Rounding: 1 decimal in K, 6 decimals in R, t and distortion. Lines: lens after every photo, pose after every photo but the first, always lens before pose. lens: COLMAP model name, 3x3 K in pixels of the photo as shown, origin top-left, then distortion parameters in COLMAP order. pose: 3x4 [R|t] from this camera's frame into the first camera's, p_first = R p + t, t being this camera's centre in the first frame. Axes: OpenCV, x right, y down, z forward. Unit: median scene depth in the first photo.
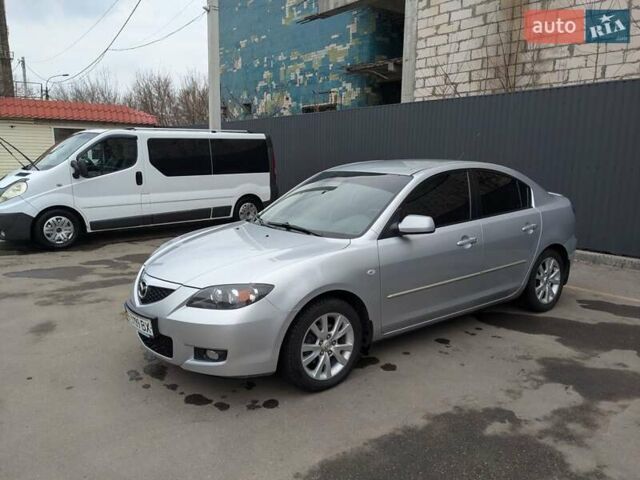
lens RADIAL K [[501.3, 0, 320.5], [0, 501.3, 238.4], [0, 0, 1]] dist [0.026635, -0.055596]
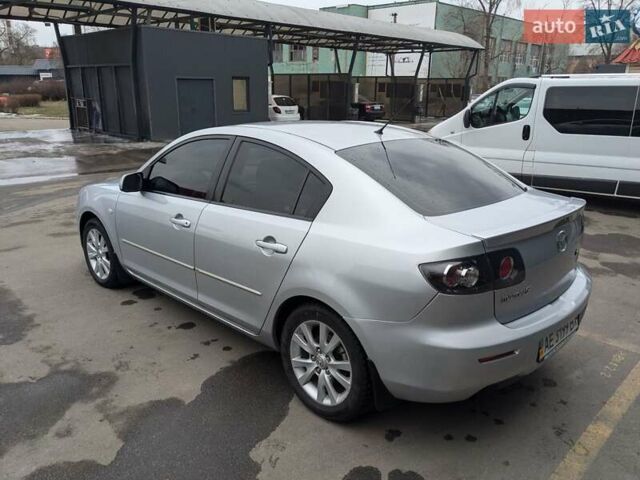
lens RADIAL K [[501.3, 0, 318.2], [0, 501.3, 250.7], [0, 0, 1]] dist [0.026635, -0.055596]
pose [[0.157119, 0.295716, -0.942266, 1.036291], [-0.174786, 0.947381, 0.268177, -0.196392], [0.971989, 0.122559, 0.200539, 0.982034]]
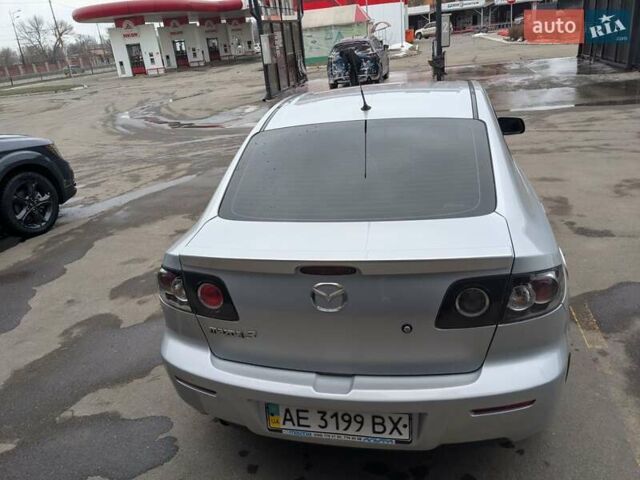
lens RADIAL K [[501.3, 0, 324.7], [0, 501.3, 244.9], [0, 0, 1]] dist [0.026635, -0.055596]
pose [[-0.748925, 0.315983, -0.582465, 0.752551], [-0.016233, 0.869975, 0.492828, -0.330919], [0.662456, 0.378547, -0.646417, 1.605515]]
